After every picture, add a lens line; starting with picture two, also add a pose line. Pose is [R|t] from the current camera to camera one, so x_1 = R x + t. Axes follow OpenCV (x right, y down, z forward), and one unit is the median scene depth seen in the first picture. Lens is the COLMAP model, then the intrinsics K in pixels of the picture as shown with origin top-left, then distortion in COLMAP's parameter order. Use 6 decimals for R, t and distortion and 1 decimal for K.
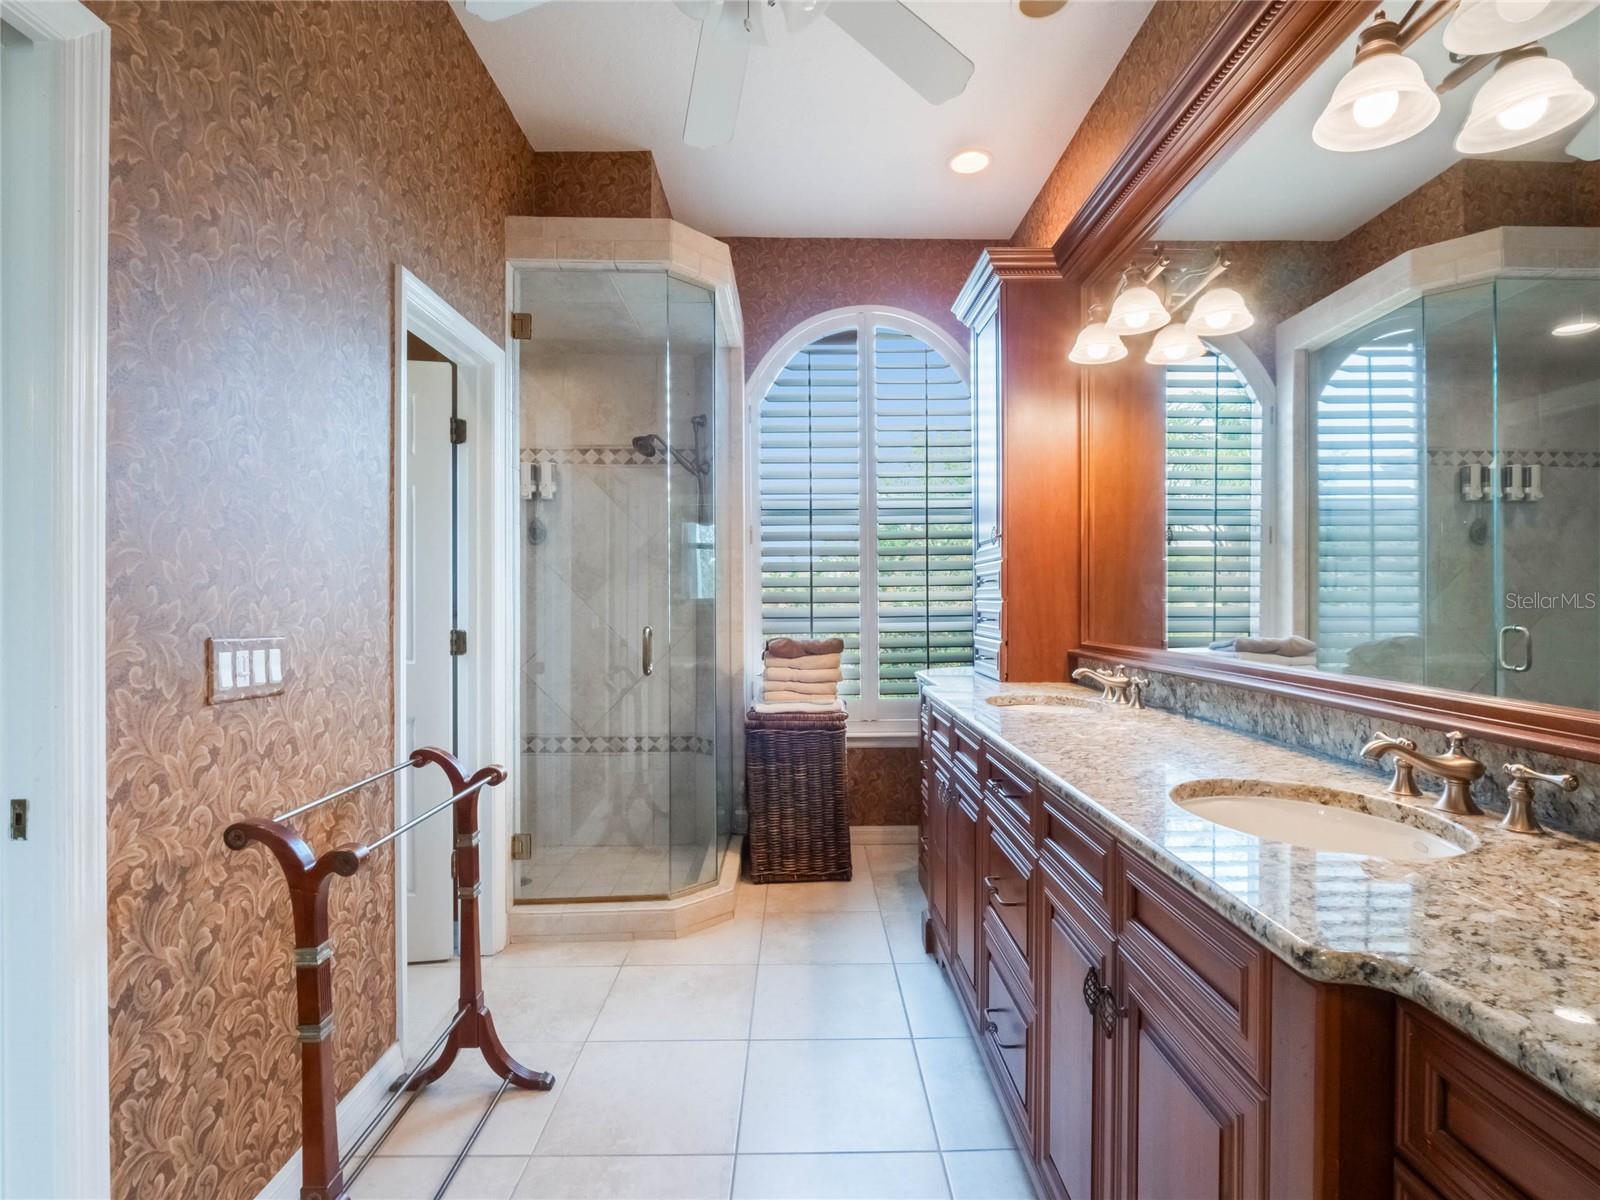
lens RADIAL K [[800.8, 0, 801.2], [0, 800.8, 597.2], [0, 0, 1]] dist [-0.009961, -0.005915]
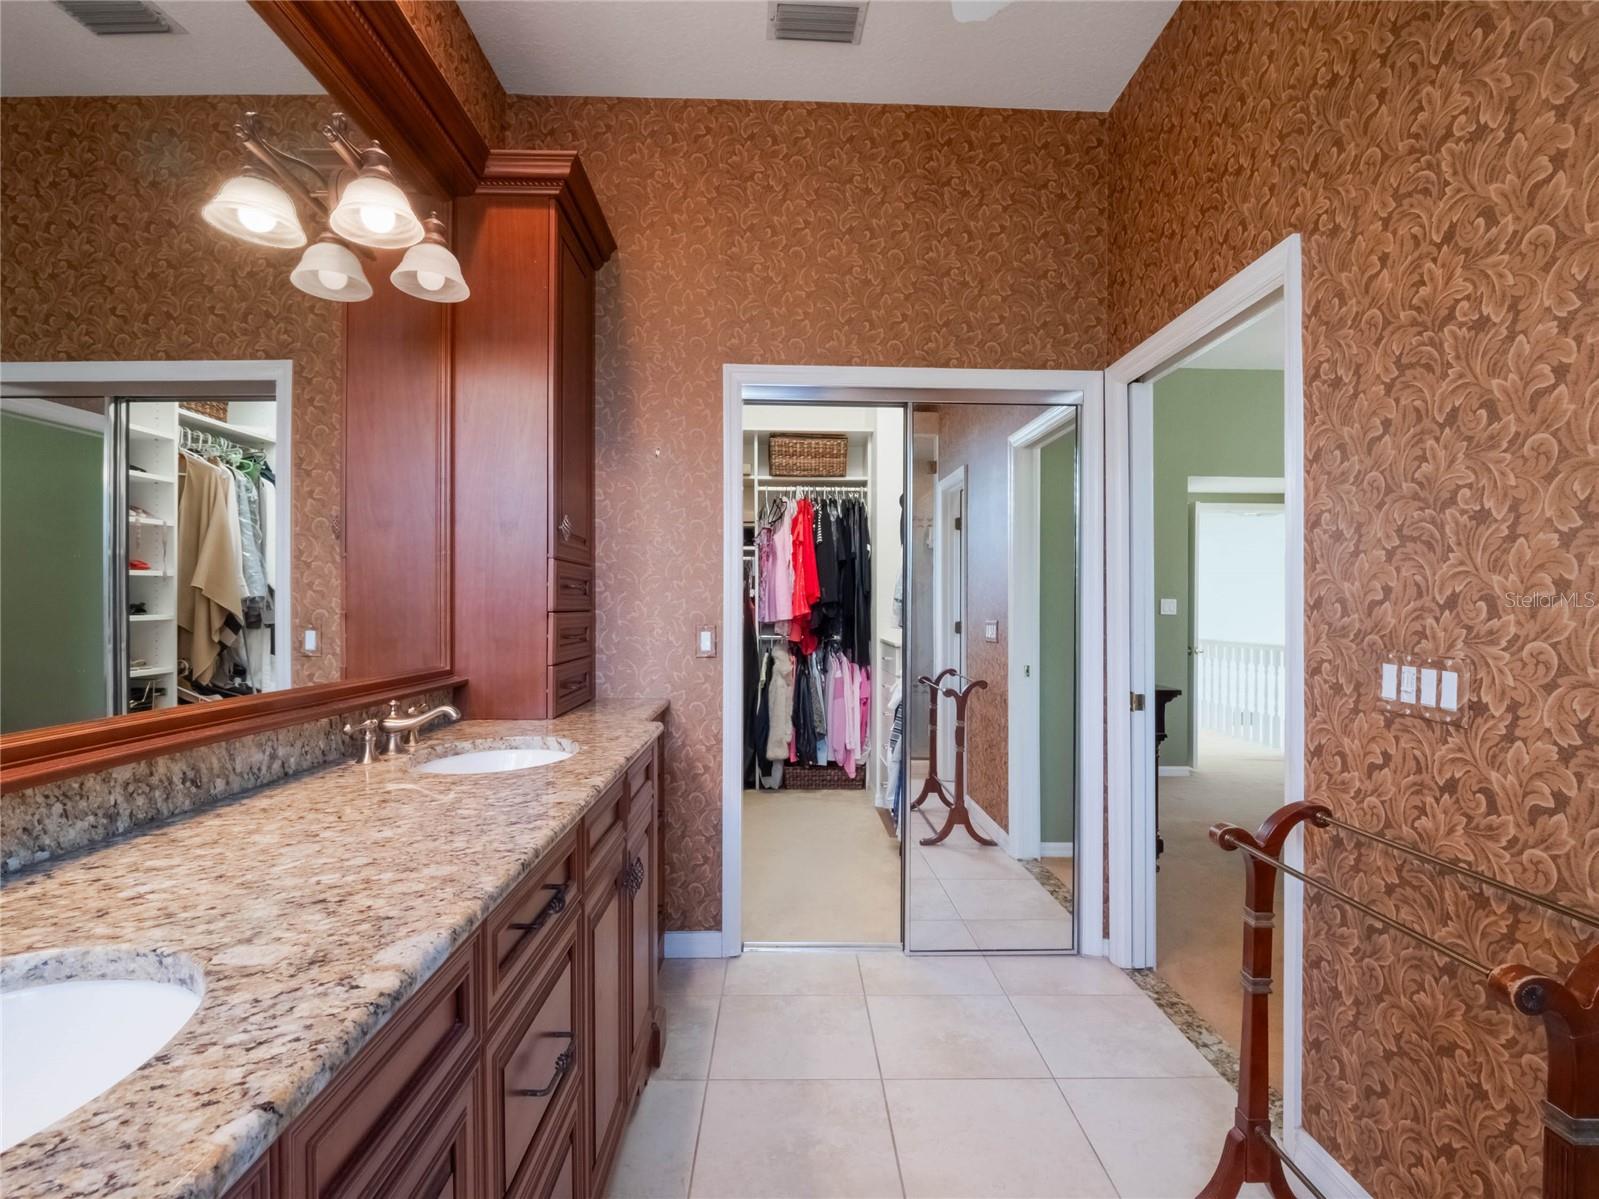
lens RADIAL K [[800.3, 0, 805.7], [0, 800.3, 614.0], [0, 0, 1]] dist [-0.009961, -0.005915]
pose [[-0.999911, -0.000917, -0.013313, 0.027731], [-0.000981, 0.999988, 0.004792, -0.000893], [0.013309, 0.004805, -0.999900, 0.909706]]
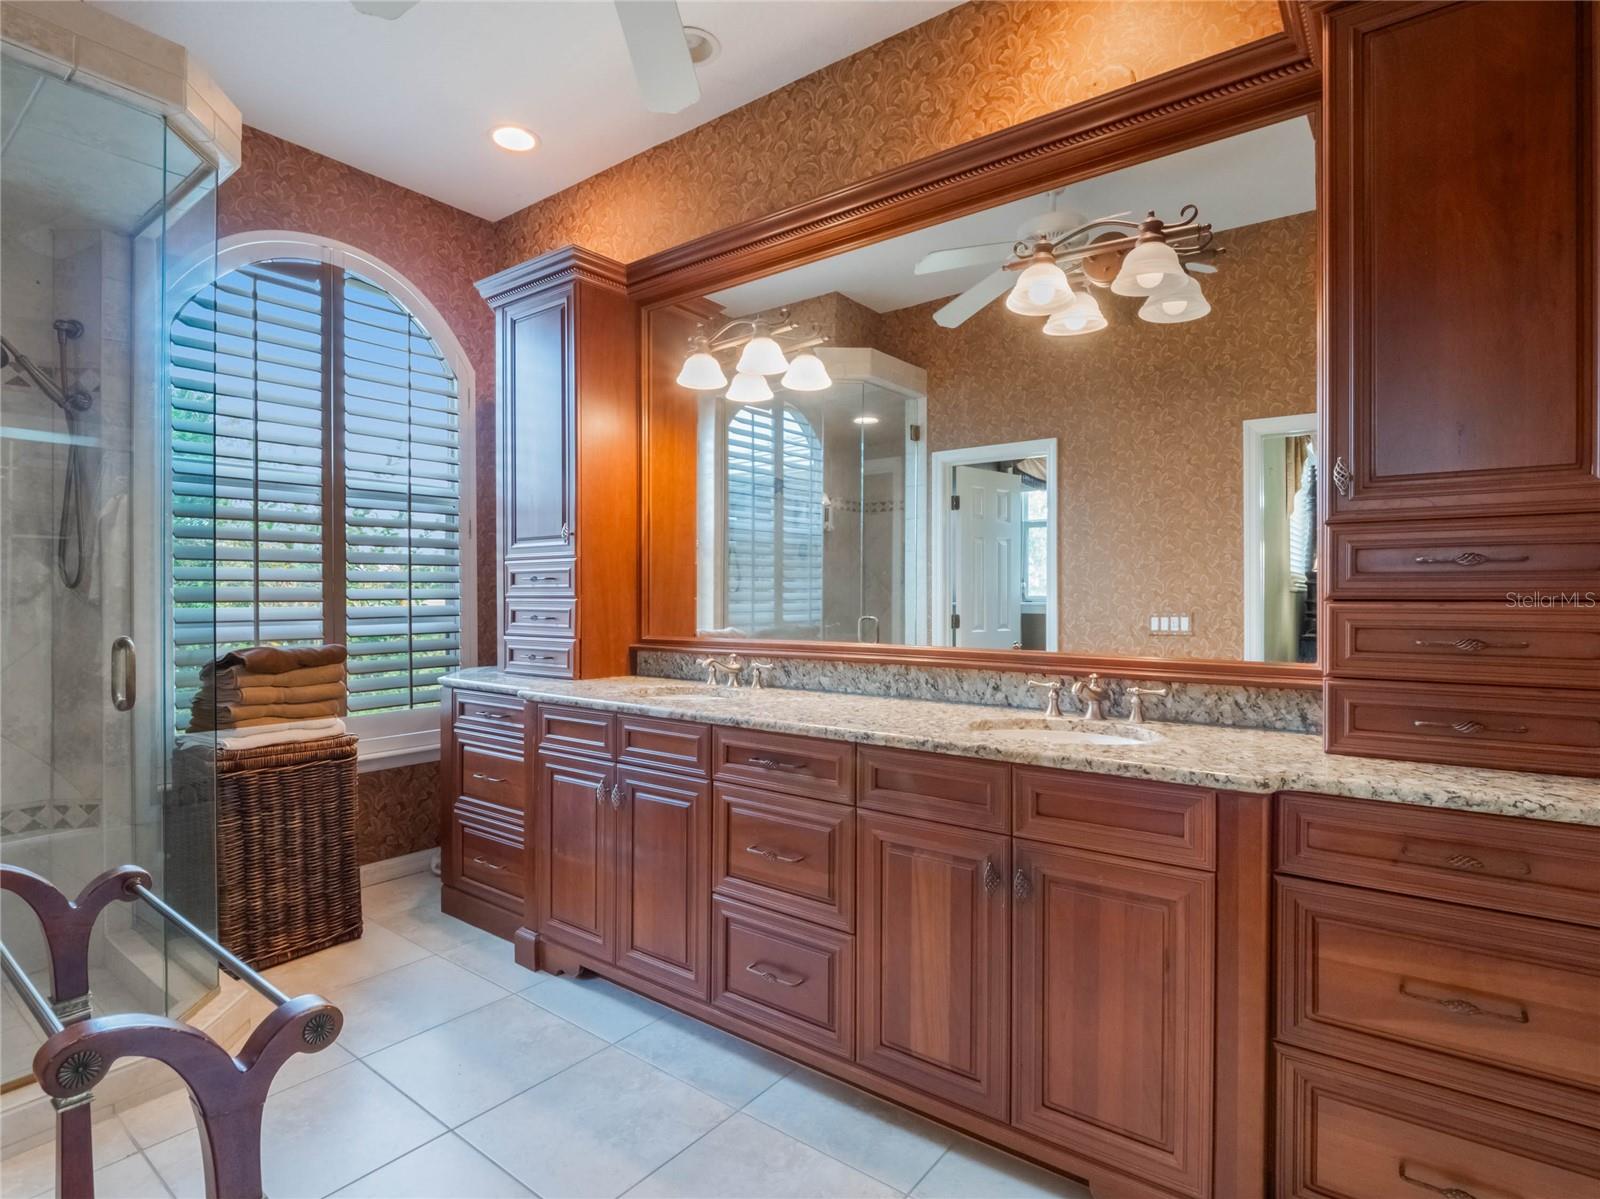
lens RADIAL K [[800.8, 0, 800.0], [0, 800.8, 599.2], [0, 0, 1]] dist [-0.009961, -0.005915]
pose [[0.622240, 0.002092, 0.782824, -0.338806], [-0.003296, 0.999995, -0.000052, 0.003626], [-0.782820, -0.002548, 0.622243, 0.149879]]
